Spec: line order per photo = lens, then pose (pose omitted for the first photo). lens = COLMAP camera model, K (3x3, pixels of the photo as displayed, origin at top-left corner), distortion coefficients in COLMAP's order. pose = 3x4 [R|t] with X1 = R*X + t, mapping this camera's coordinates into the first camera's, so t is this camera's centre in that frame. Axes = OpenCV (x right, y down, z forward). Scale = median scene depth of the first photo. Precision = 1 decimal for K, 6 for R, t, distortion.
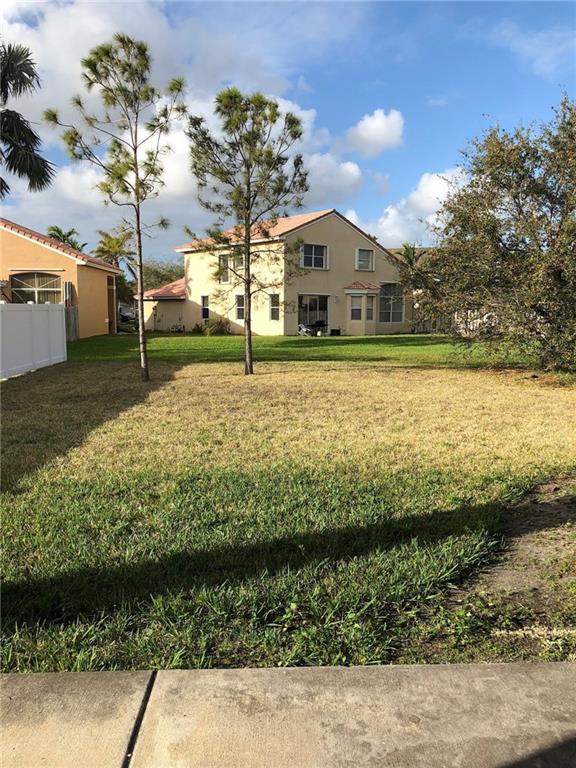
lens RADIAL K [[624.7, 0, 277.2], [0, 624.7, 380.7], [0, 0, 1]] dist [0.024099, -0.006409]
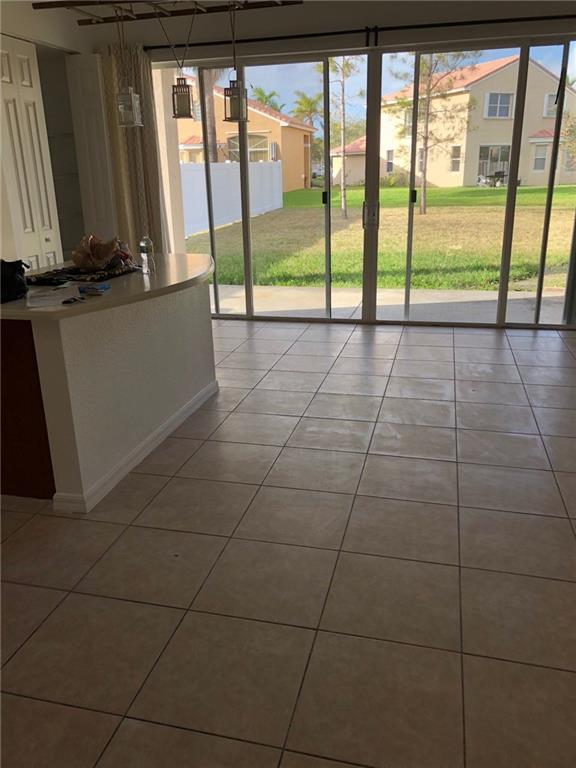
lens RADIAL K [[624.7, 0, 277.2], [0, 624.7, 380.7], [0, 0, 1]] dist [0.024099, -0.006409]
pose [[0.960524, 0.065638, -0.270342, 0.020823], [-0.005658, 0.976176, 0.216908, 0.024763], [0.278139, -0.206815, 0.938012, -0.197549]]
